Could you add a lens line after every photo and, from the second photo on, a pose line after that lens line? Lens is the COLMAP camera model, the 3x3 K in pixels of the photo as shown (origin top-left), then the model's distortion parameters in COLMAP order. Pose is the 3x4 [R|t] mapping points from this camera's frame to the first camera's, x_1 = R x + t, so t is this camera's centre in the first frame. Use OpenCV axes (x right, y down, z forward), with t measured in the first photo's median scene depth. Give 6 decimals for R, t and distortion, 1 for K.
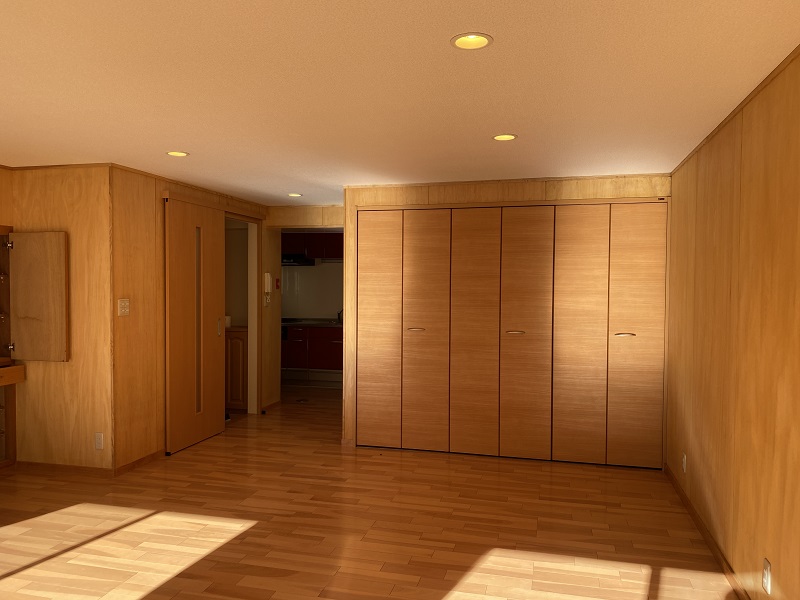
lens RADIAL K [[604.3, 0, 402.1], [0, 604.3, 306.2], [0, 0, 1]] dist [0.007529, -0.003897]
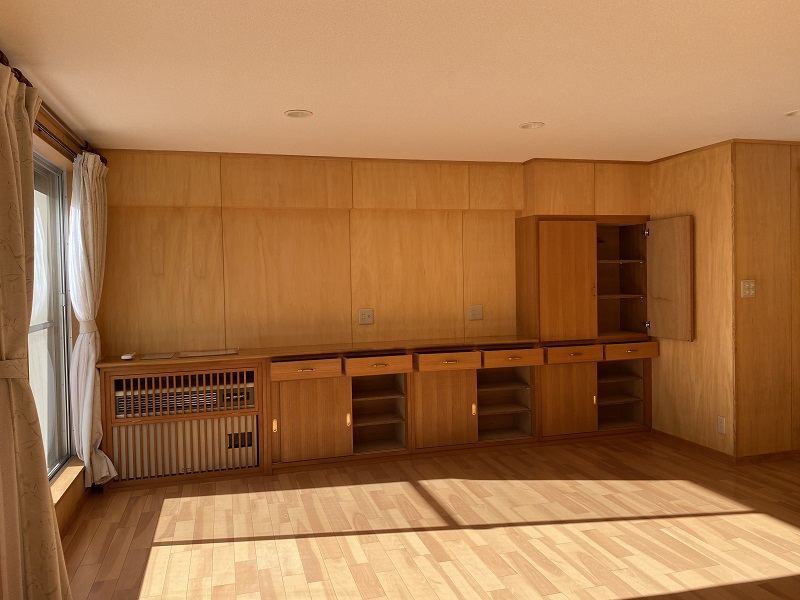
lens RADIAL K [[608.7, 0, 399.4], [0, 608.7, 295.9], [0, 0, 1]] dist [0.004105, -0.000208]
pose [[0.499578, 0.011821, -0.866188, 0.093225], [-0.004173, 0.999928, 0.011239, 0.004450], [0.866259, -0.002000, 0.499592, 0.053342]]
